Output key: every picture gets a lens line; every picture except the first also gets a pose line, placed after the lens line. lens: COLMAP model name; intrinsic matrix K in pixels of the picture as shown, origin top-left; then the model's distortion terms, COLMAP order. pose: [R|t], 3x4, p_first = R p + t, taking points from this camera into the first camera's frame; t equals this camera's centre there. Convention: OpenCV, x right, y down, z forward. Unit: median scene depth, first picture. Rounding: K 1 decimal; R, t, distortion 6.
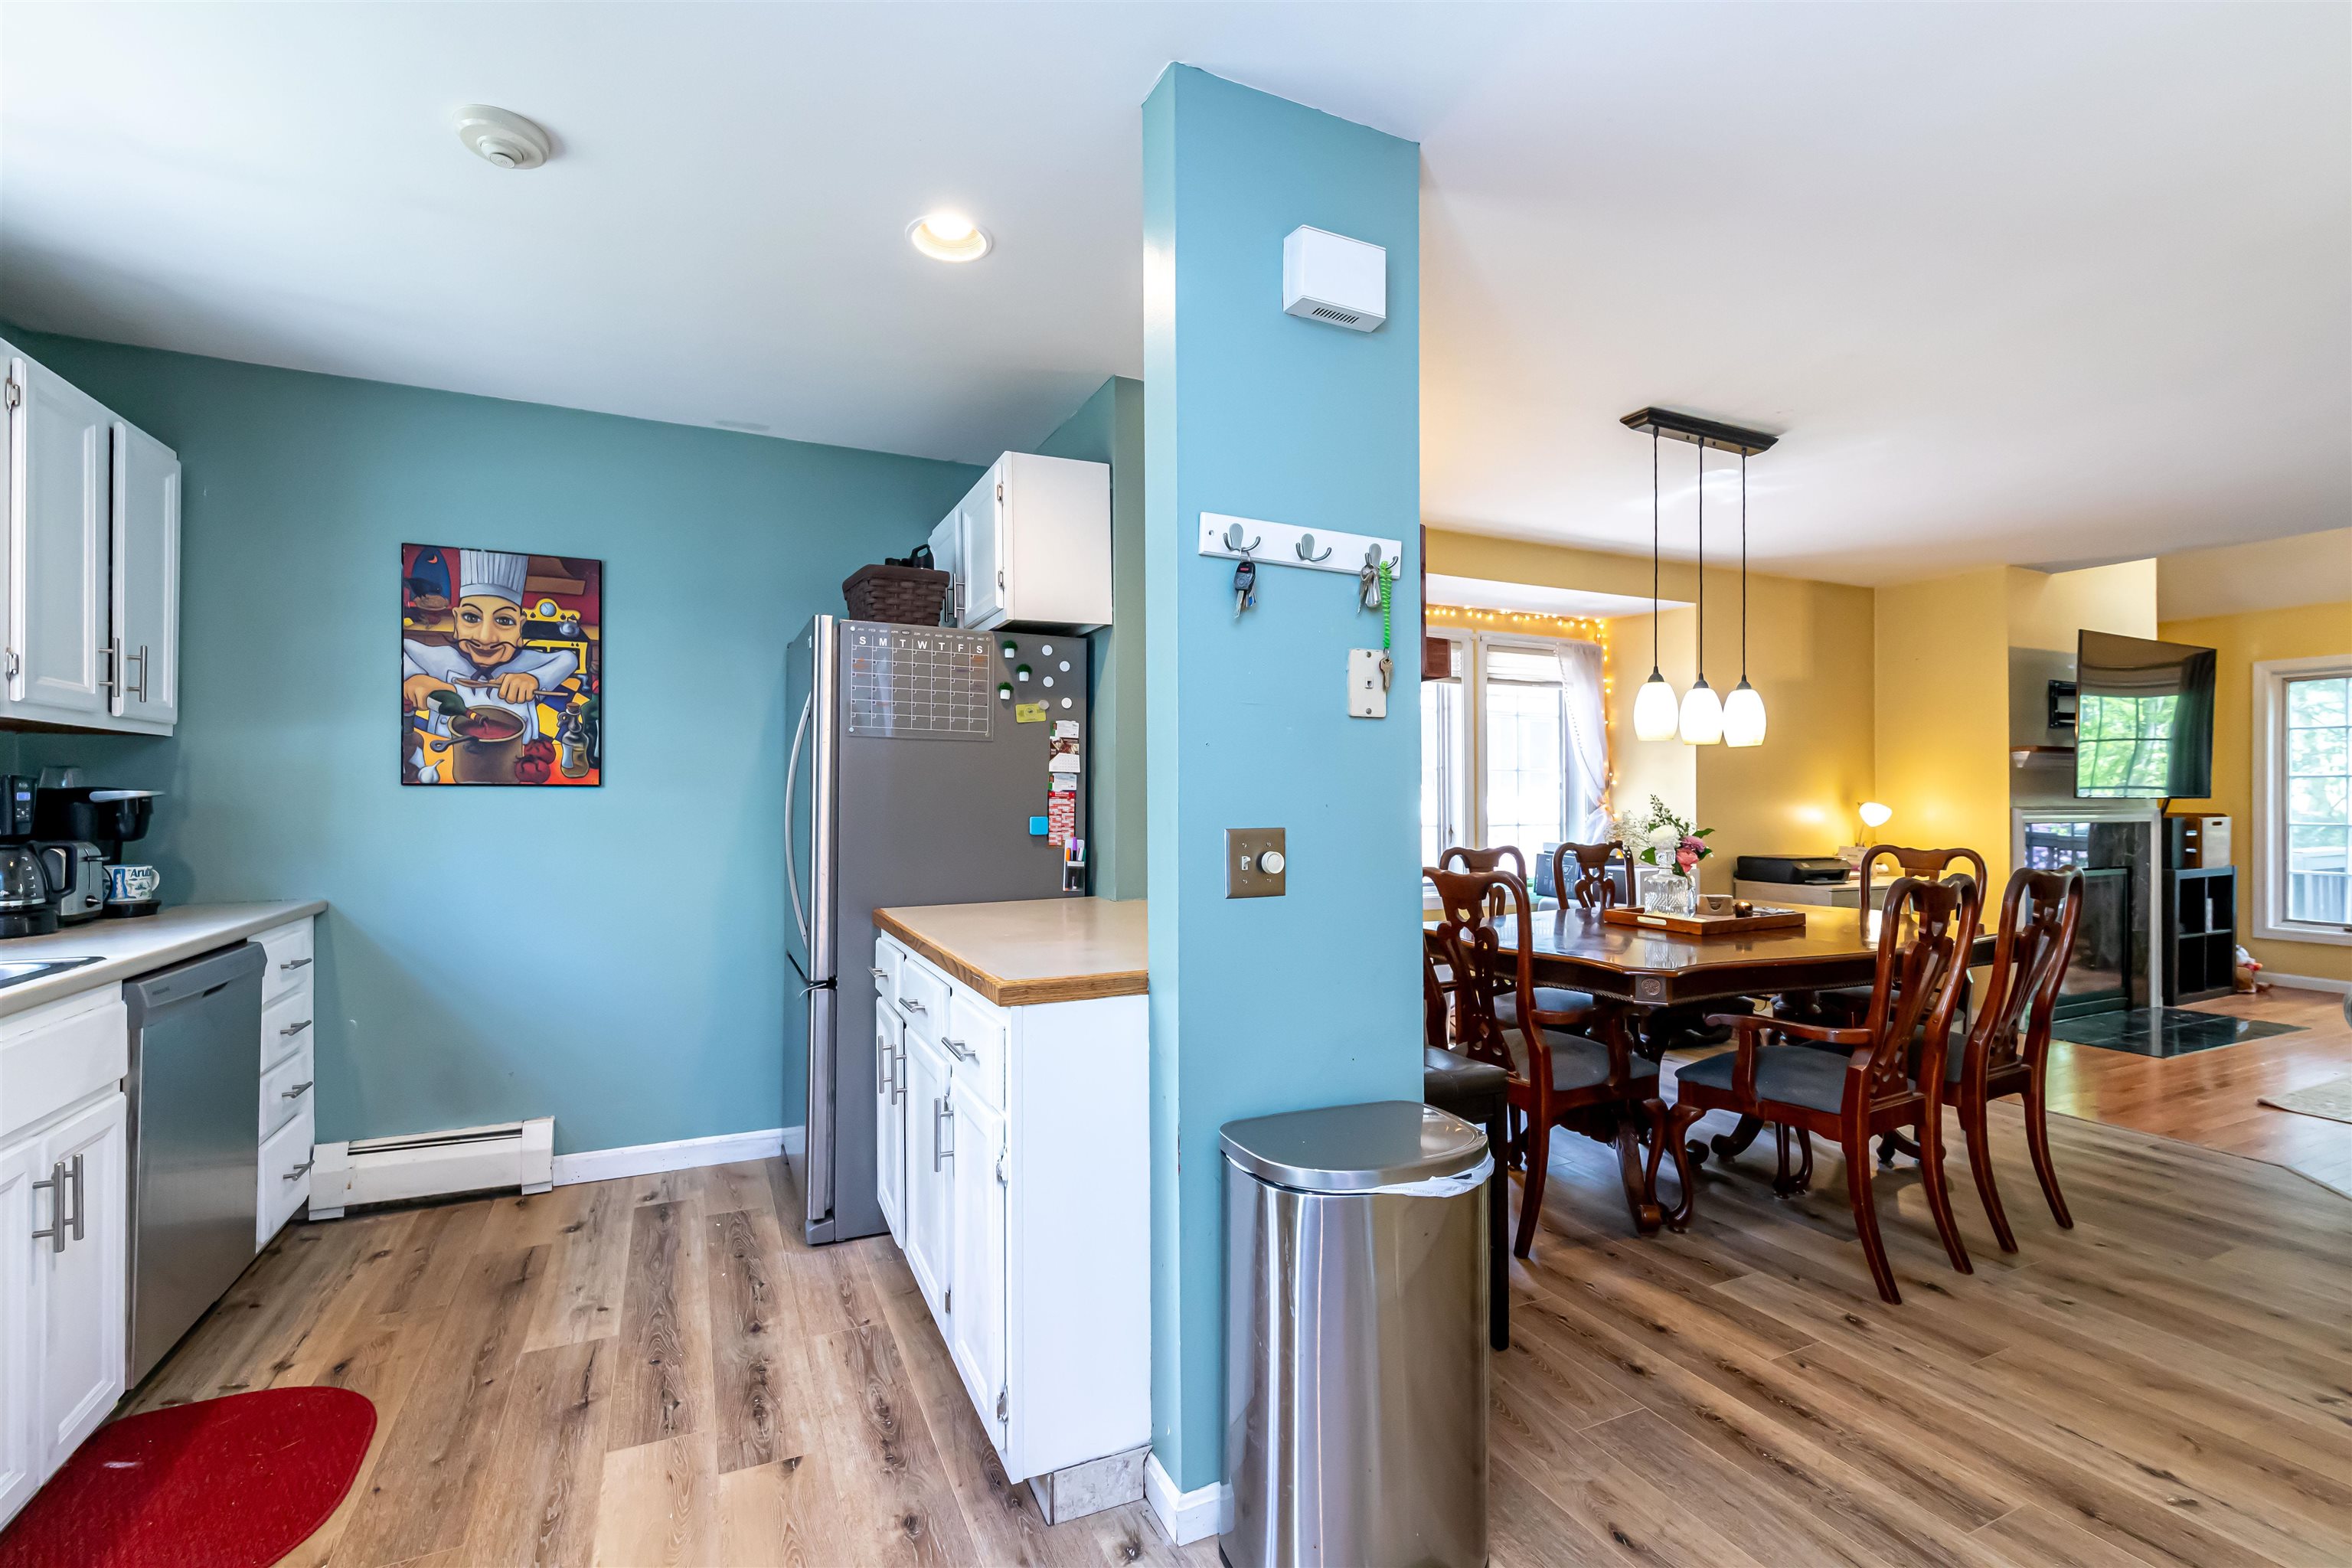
lens RADIAL K [[1026.9, 0, 1166.6], [0, 1026.9, 798.3], [0, 0, 1]] dist [0.003345, -0.000270]
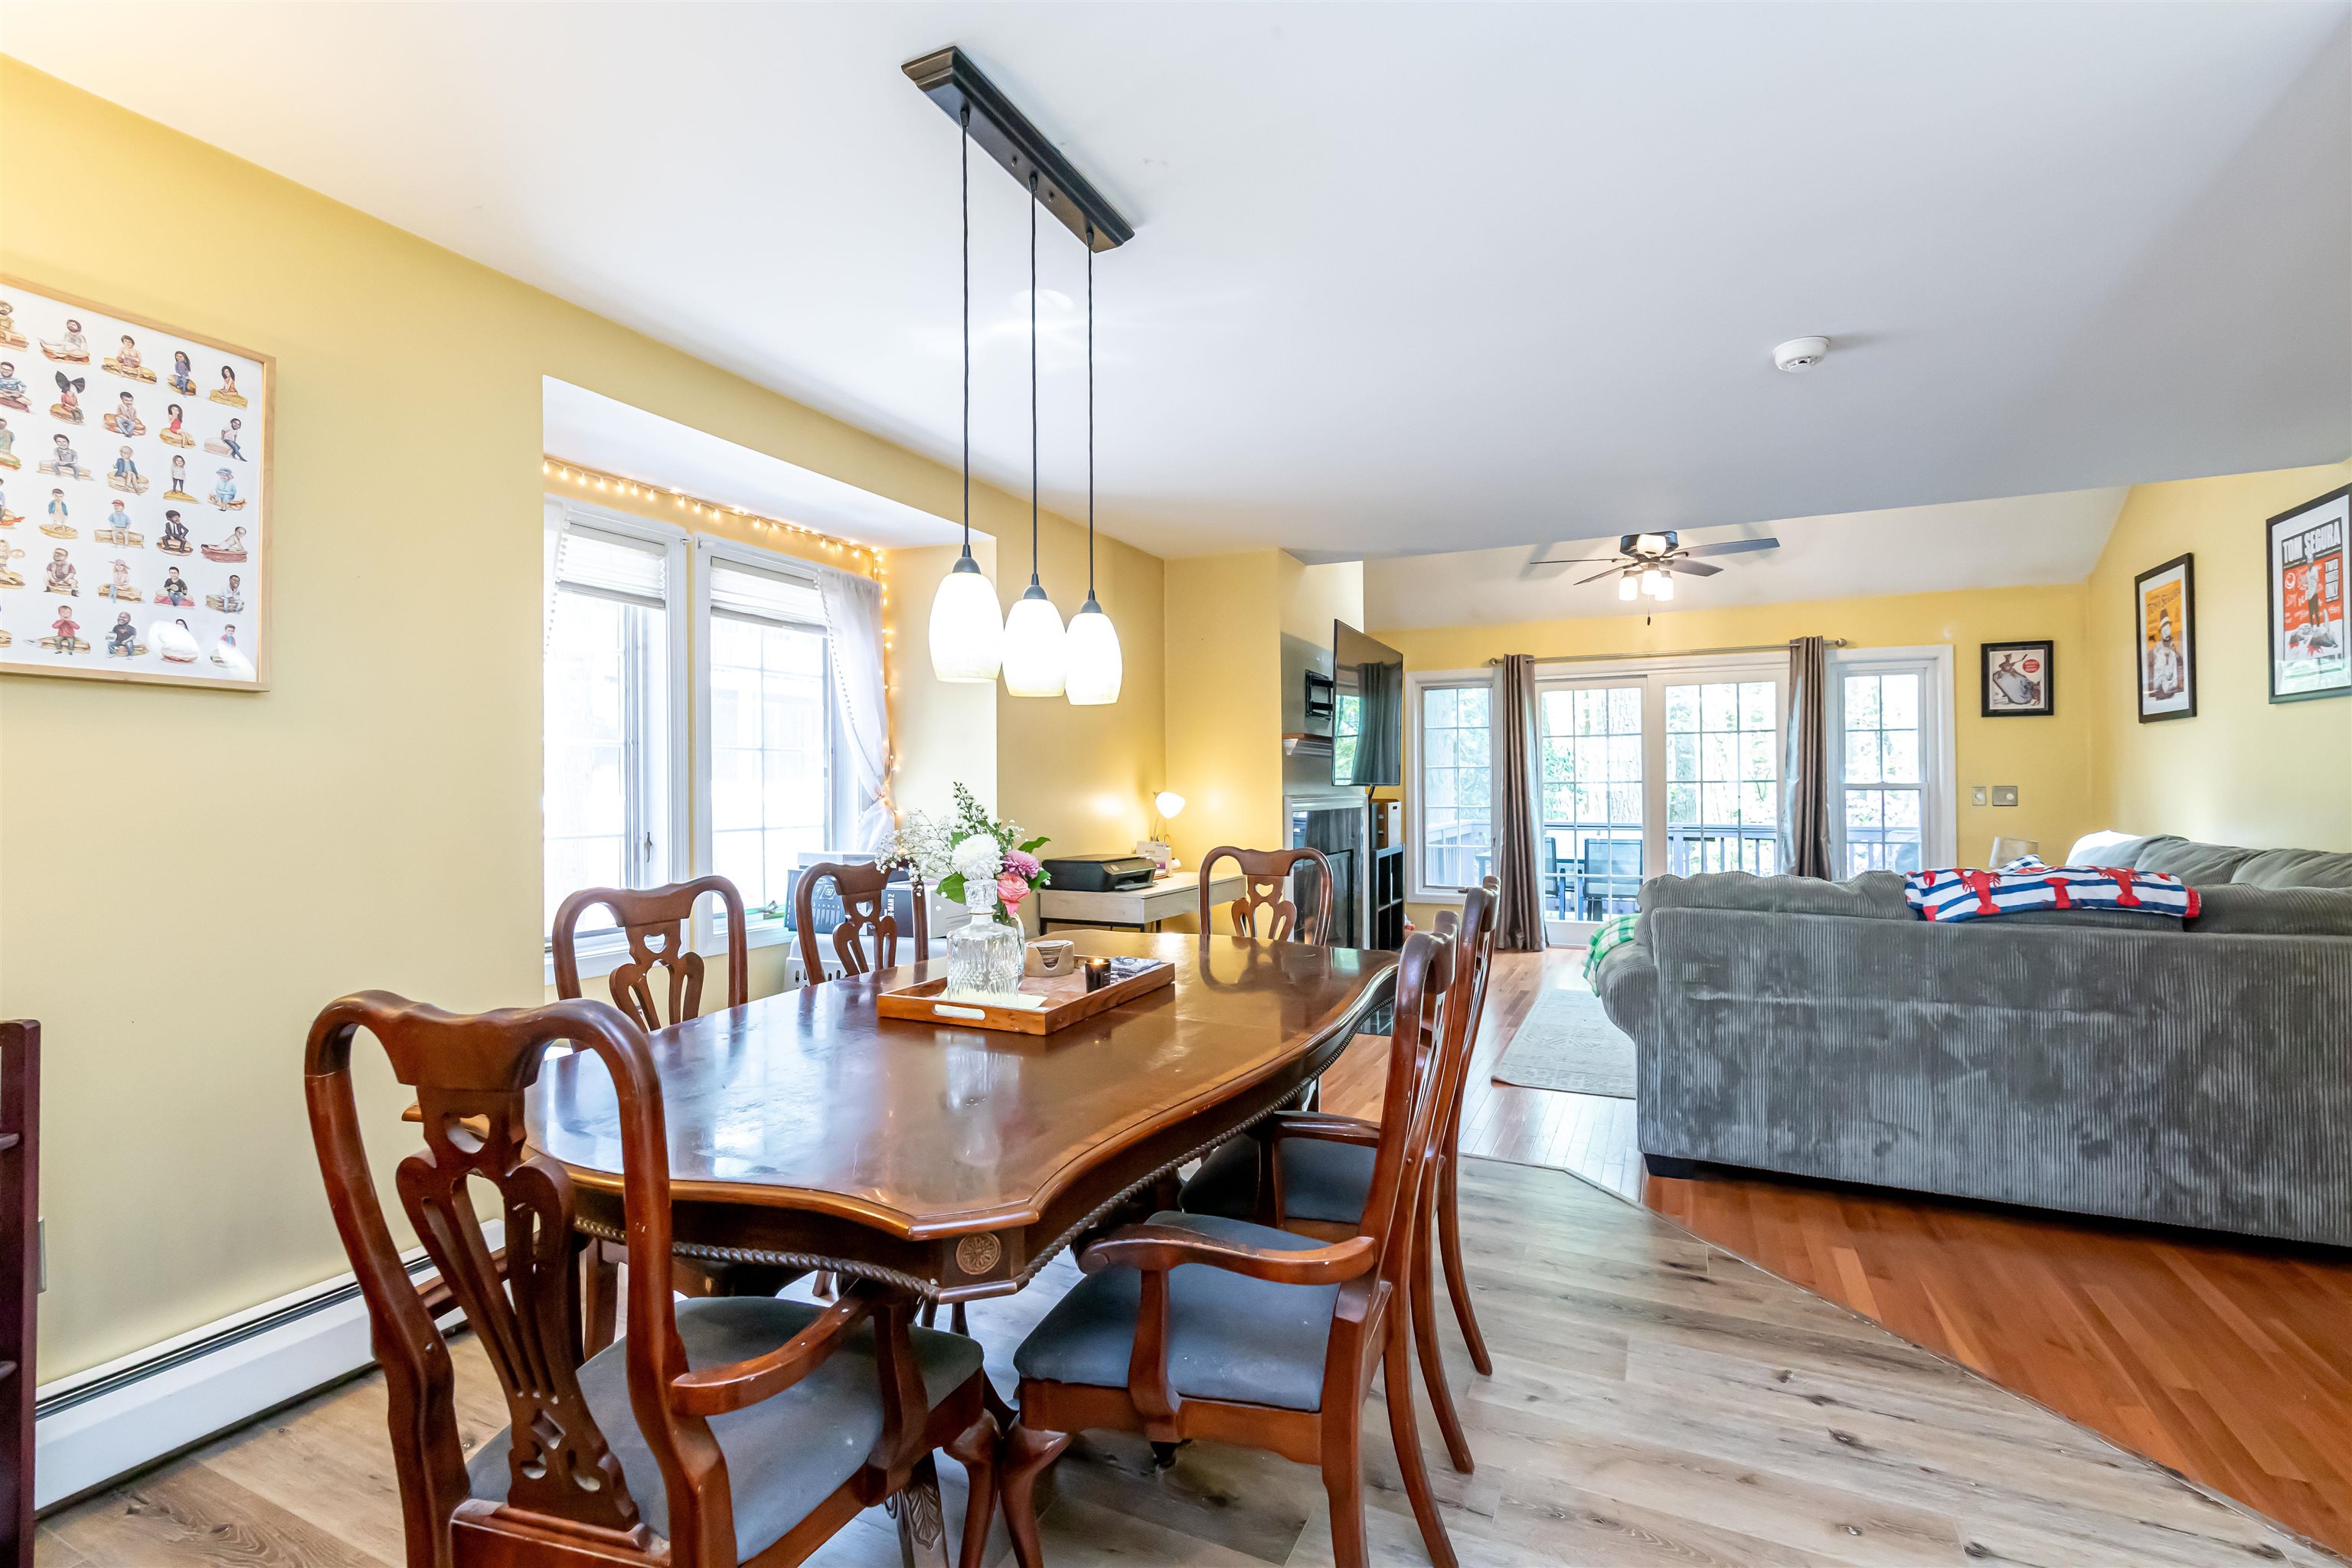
lens RADIAL K [[1024.0, 0, 1205.9], [0, 1024.0, 781.3], [0, 0, 1]] dist [-0.002367, 0.000196]
pose [[0.763168, 0.000390, 0.646200, 0.235242], [0.004824, 0.999969, -0.006300, 0.000565], [-0.646182, 0.007925, 0.763142, 0.533594]]
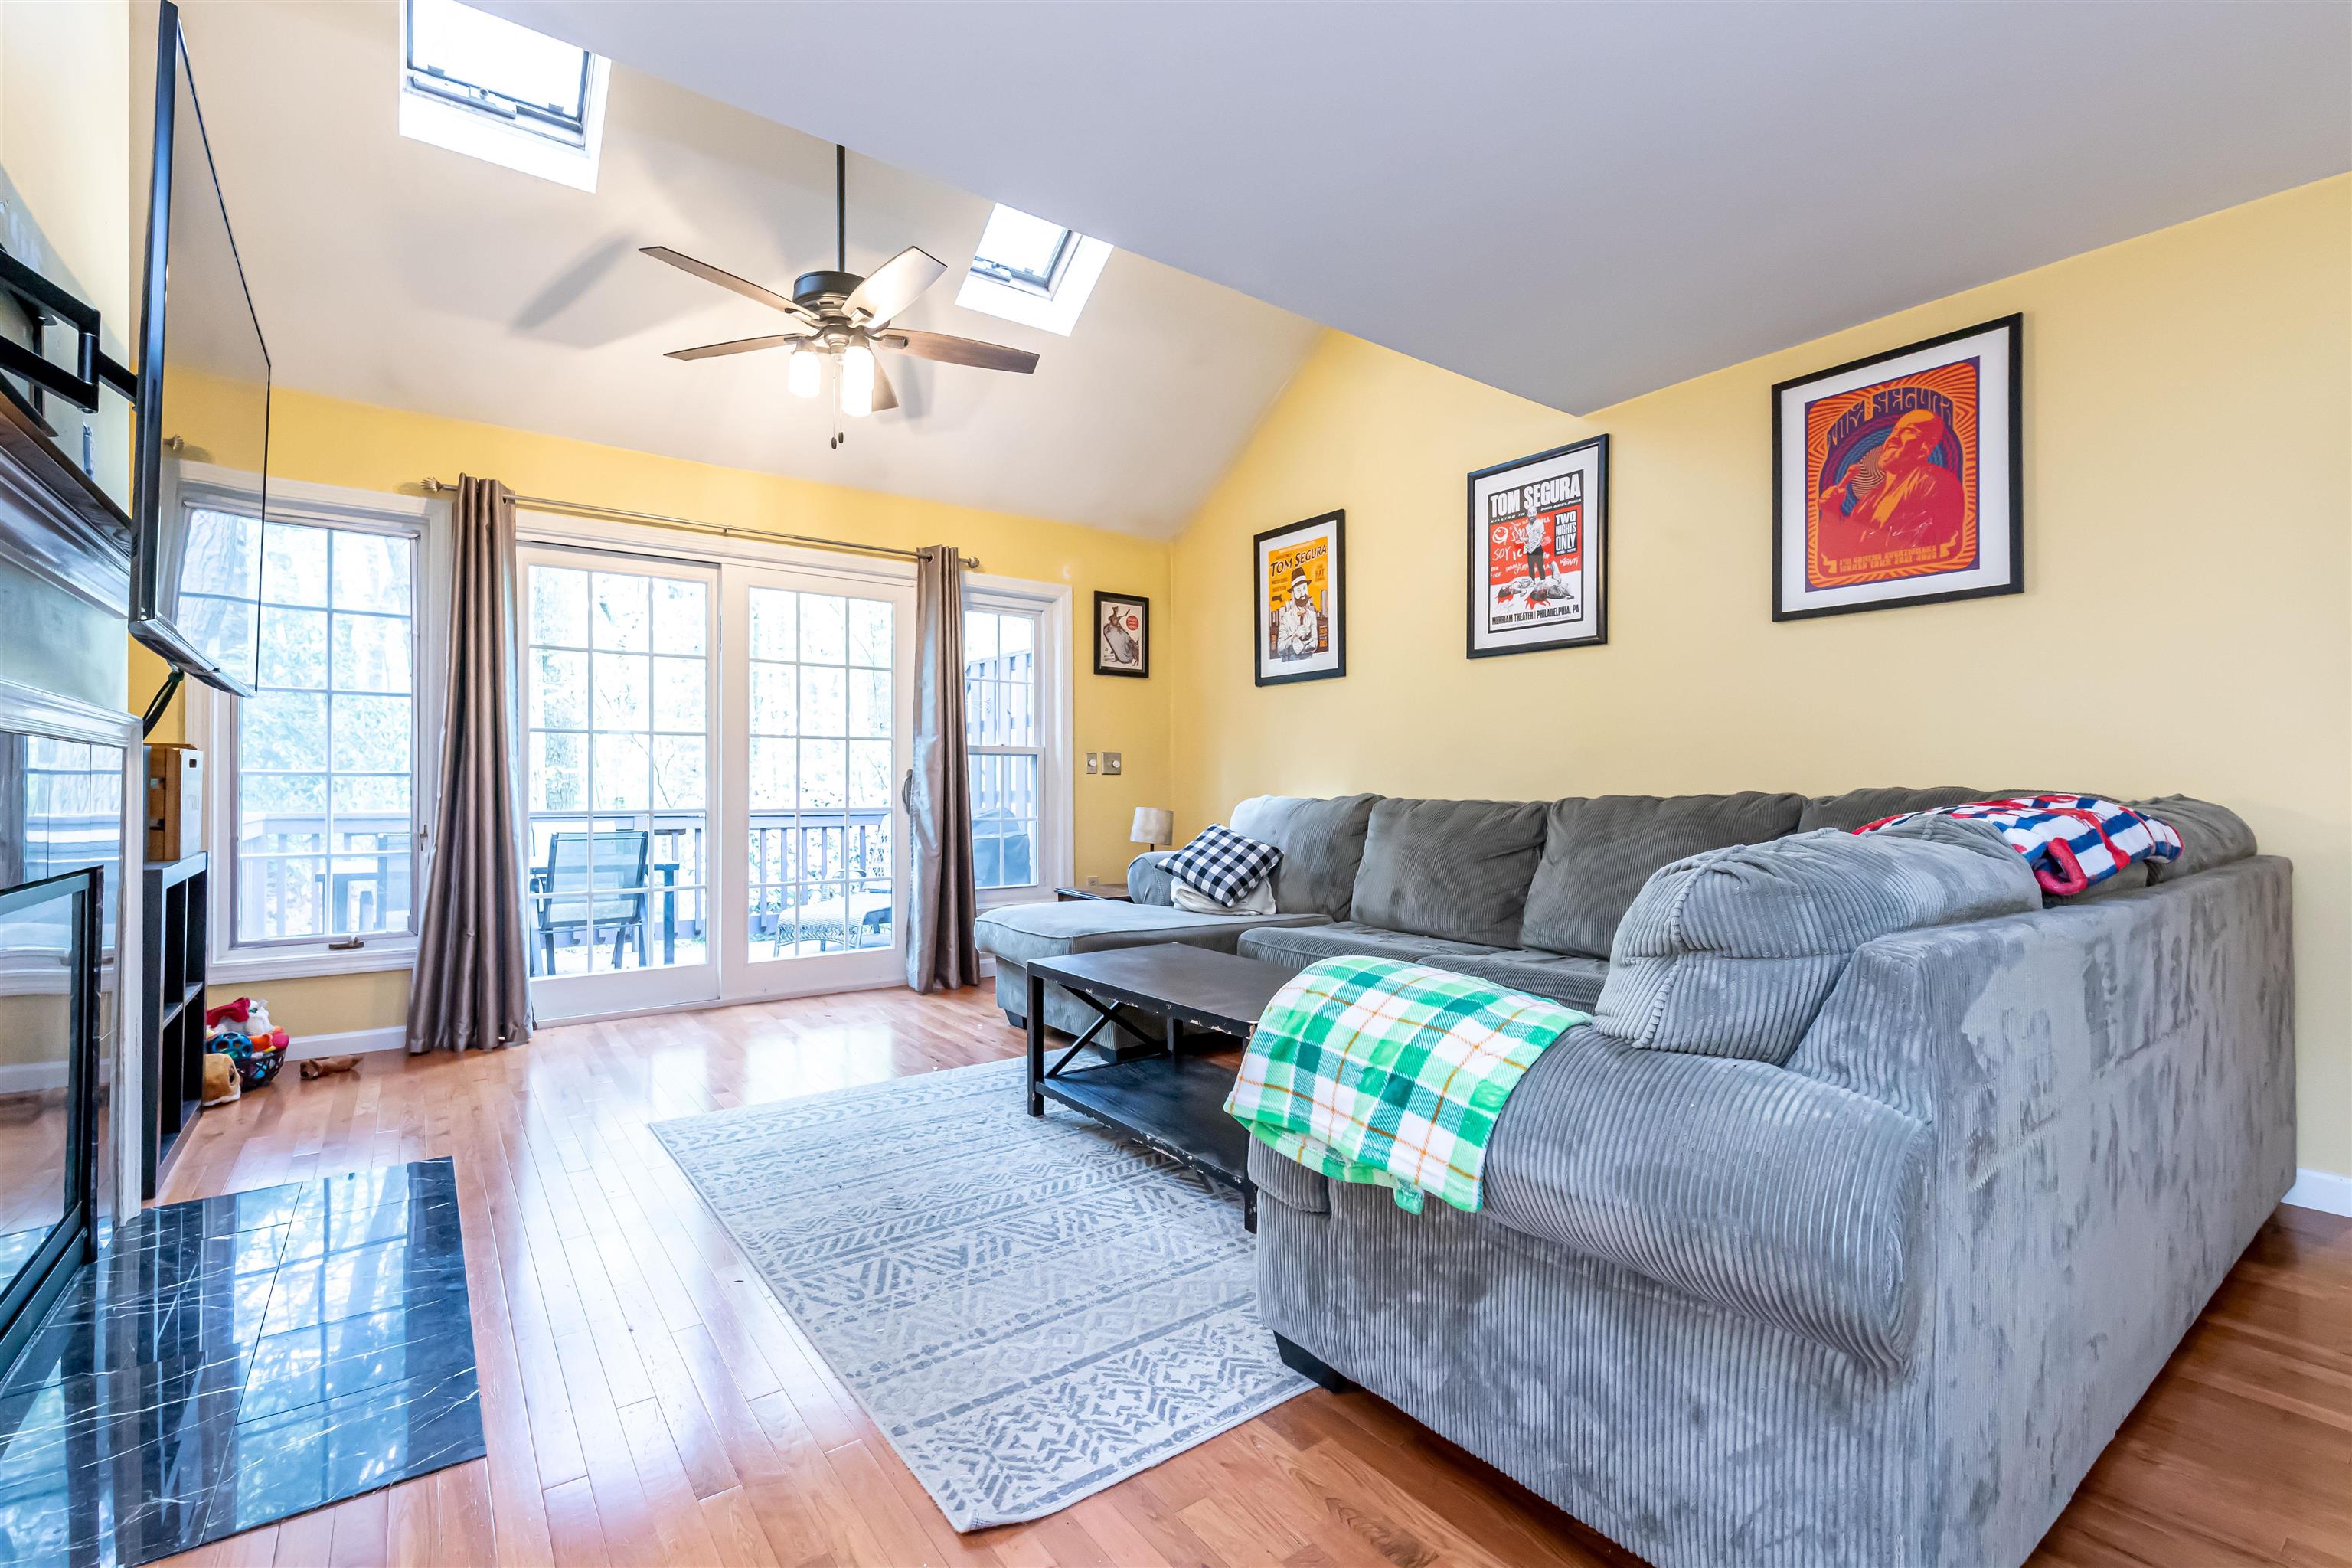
lens RADIAL K [[1029.5, 0, 1169.7], [0, 1029.5, 784.8], [0, 0, 1]] dist [0.001904, -0.000033]
pose [[-0.197054, 0.003979, 0.980385, 0.948989], [-0.000104, 0.999992, -0.004079, 0.070643], [-0.980393, -0.000906, -0.197052, 1.331196]]
